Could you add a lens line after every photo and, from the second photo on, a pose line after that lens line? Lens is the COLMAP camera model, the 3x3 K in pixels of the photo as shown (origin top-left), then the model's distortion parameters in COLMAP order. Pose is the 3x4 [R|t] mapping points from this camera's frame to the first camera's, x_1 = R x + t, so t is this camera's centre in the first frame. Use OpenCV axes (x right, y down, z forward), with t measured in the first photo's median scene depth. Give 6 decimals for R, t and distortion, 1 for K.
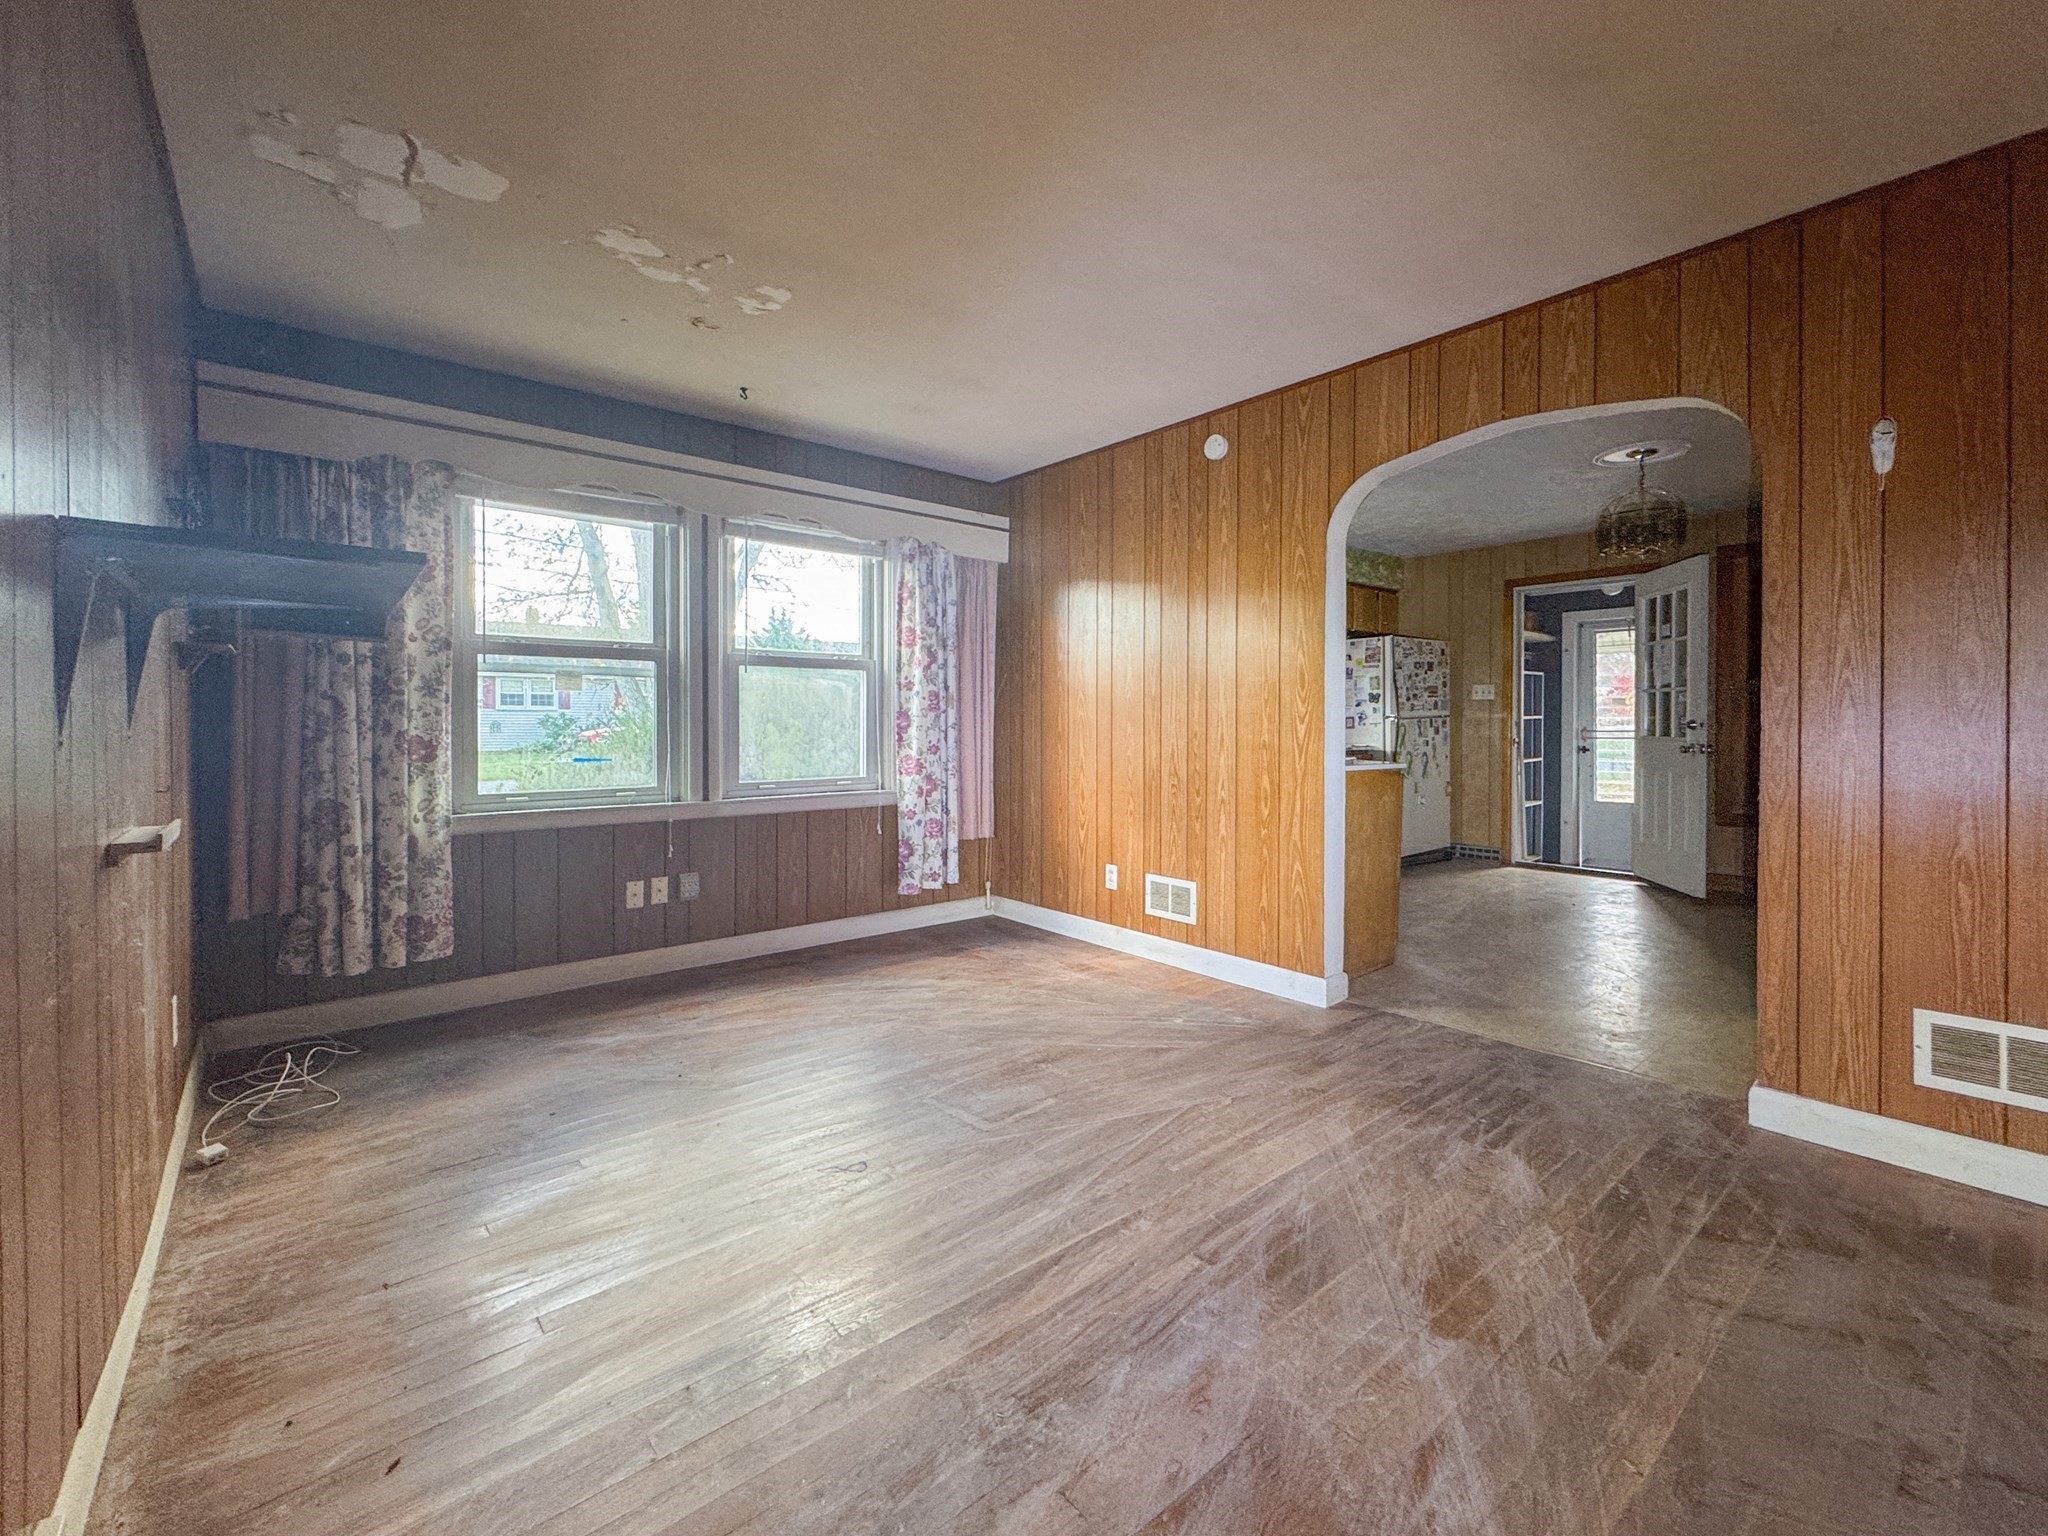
lens RADIAL K [[836.7, 0, 1023.6], [0, 836.7, 736.9], [0, 0, 1]] dist [-0.005342, -0.000076]
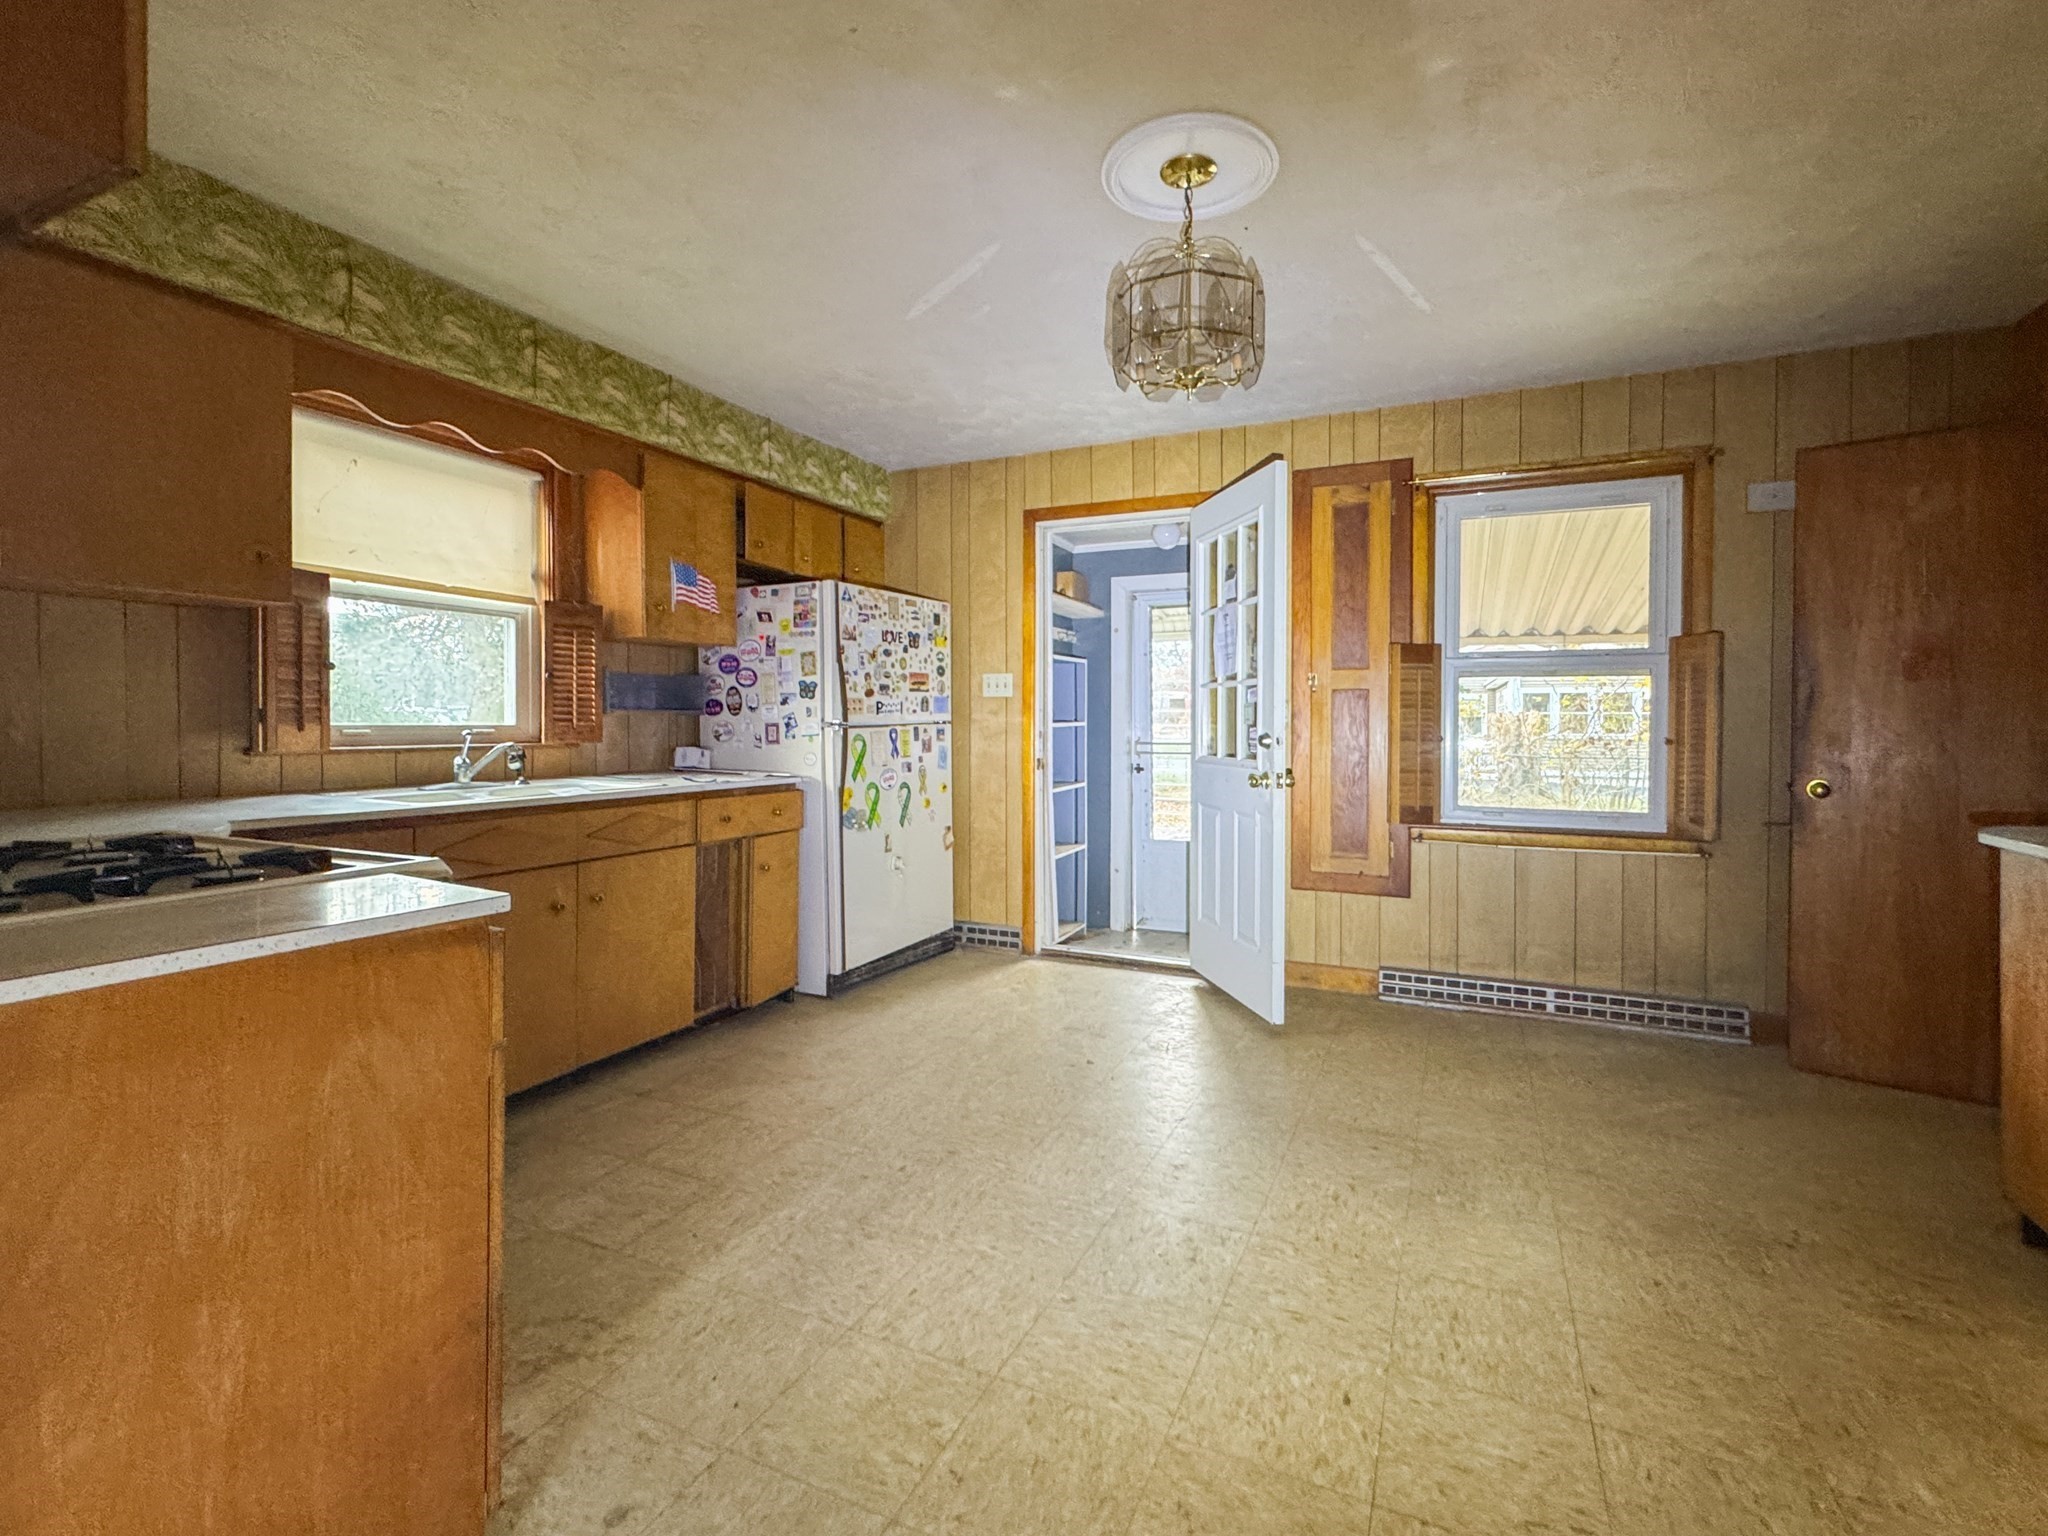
lens RADIAL K [[894.0, 0, 1041.3], [0, 894.0, 742.8], [0, 0, 1]] dist [0.000867, 0.000582]
pose [[0.898995, -0.005258, 0.437927, 0.287224], [0.002513, 0.999973, 0.006847, -0.014353], [-0.437951, -0.005055, 0.898984, 0.378307]]
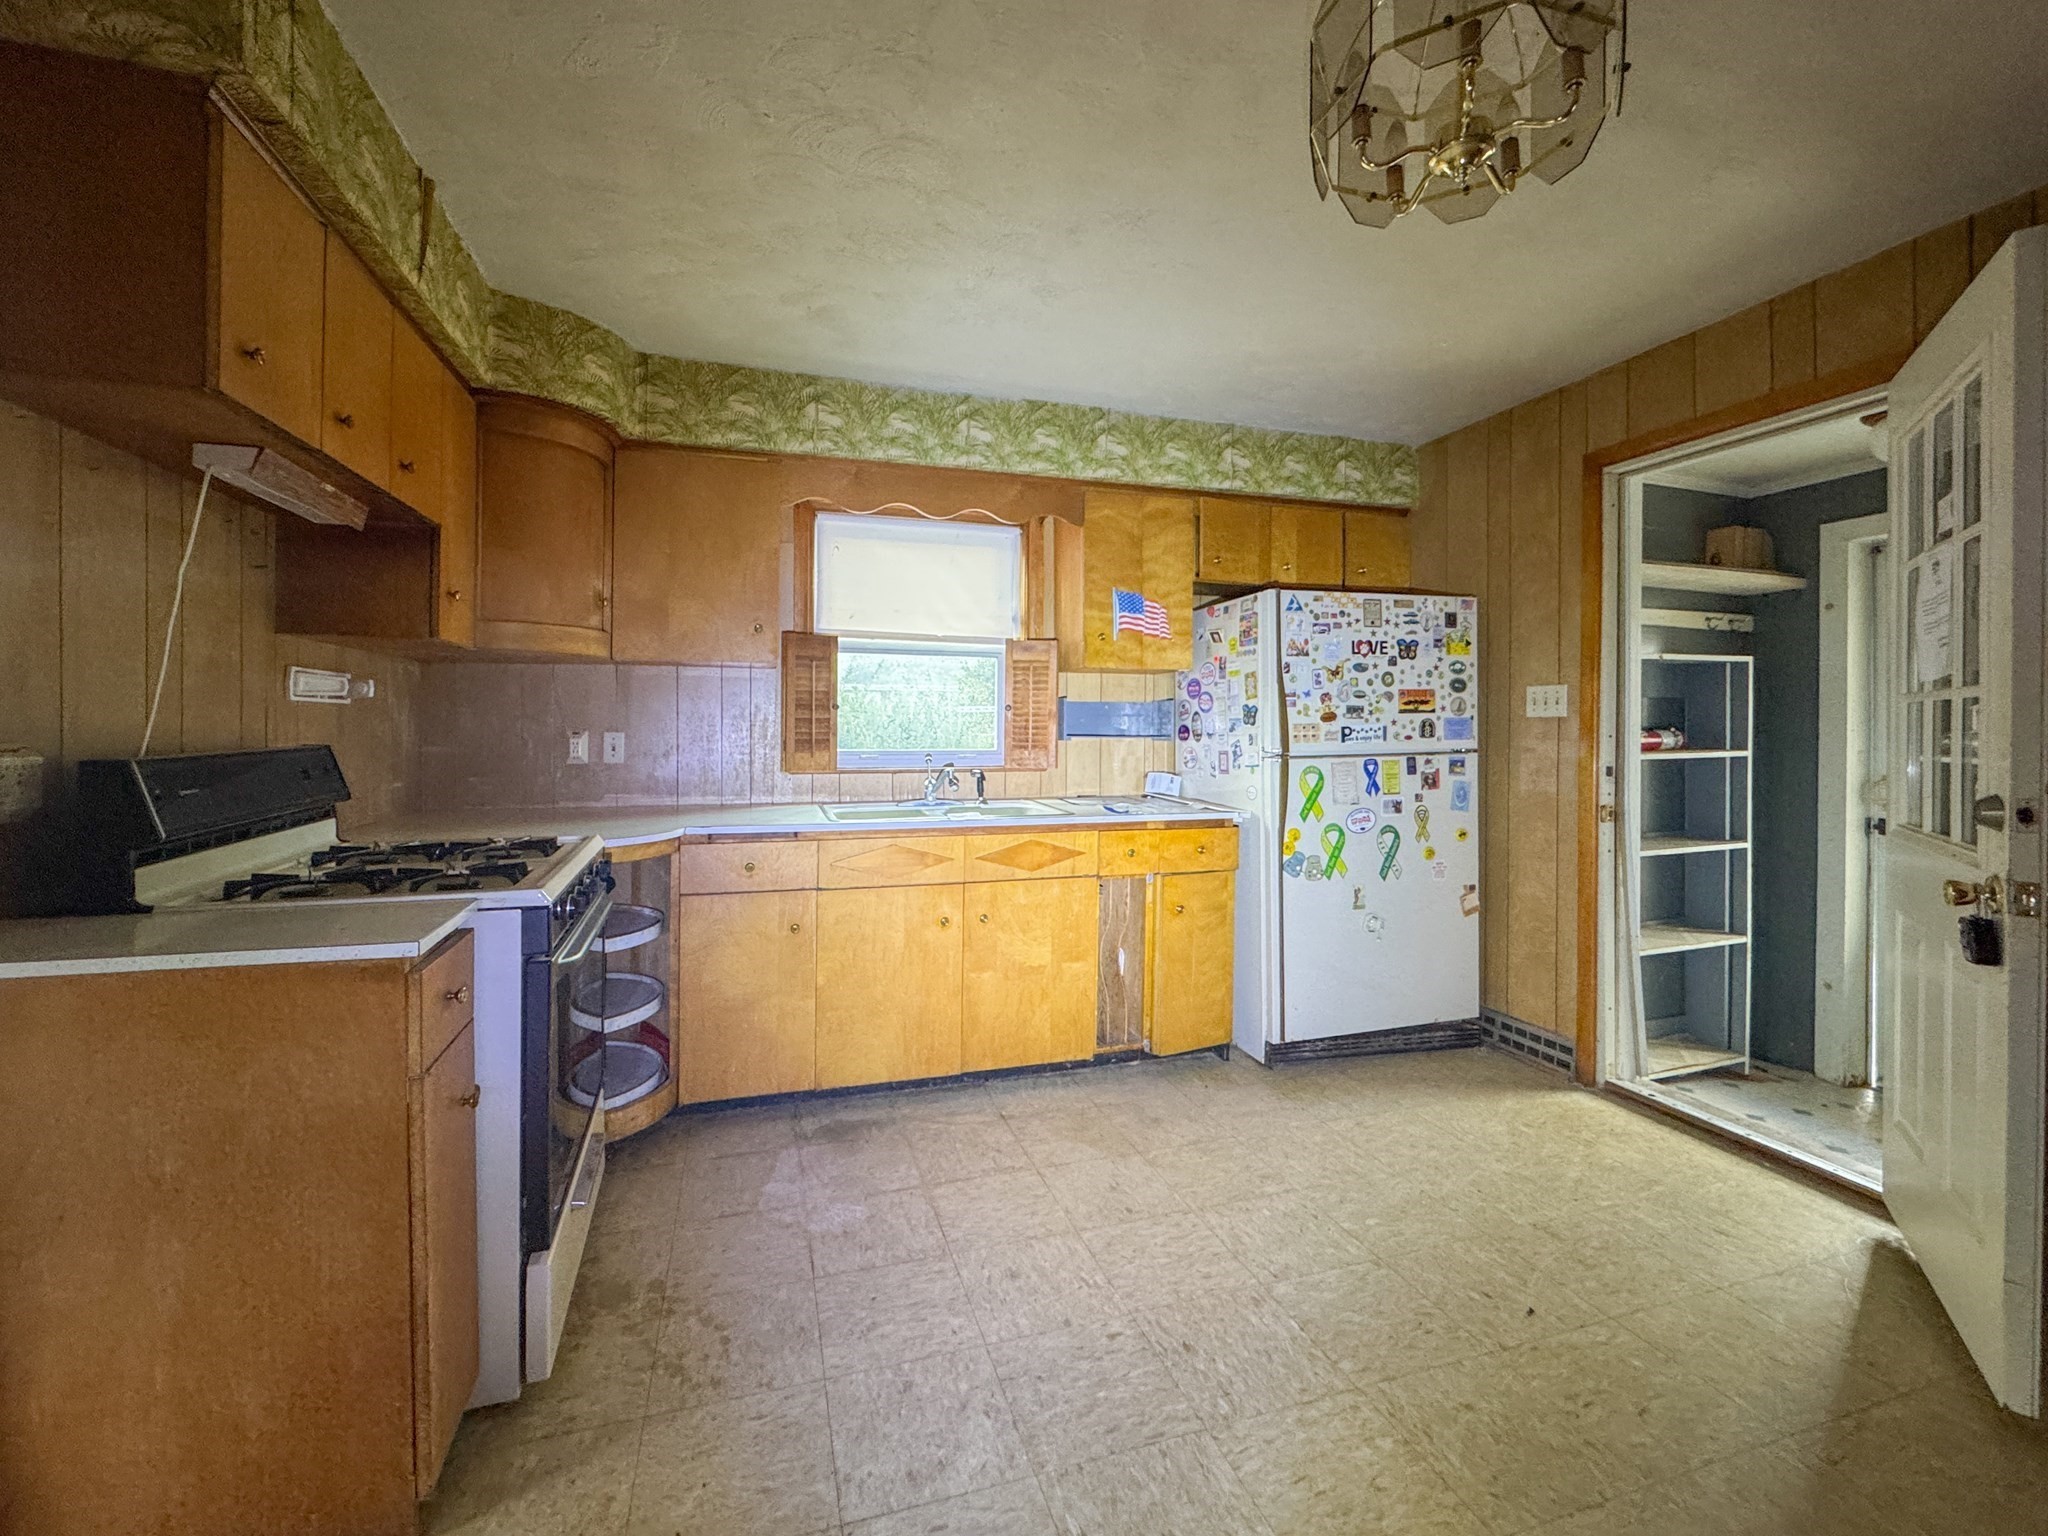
lens RADIAL K [[836.7, 0, 1023.6], [0, 836.7, 736.9], [0, 0, 1]] dist [-0.005342, -0.000076]
pose [[0.929610, 0.009344, -0.368426, 0.461338], [-0.012259, 0.999909, -0.005572, -0.028054], [0.368341, 0.009696, 0.929640, 0.467310]]
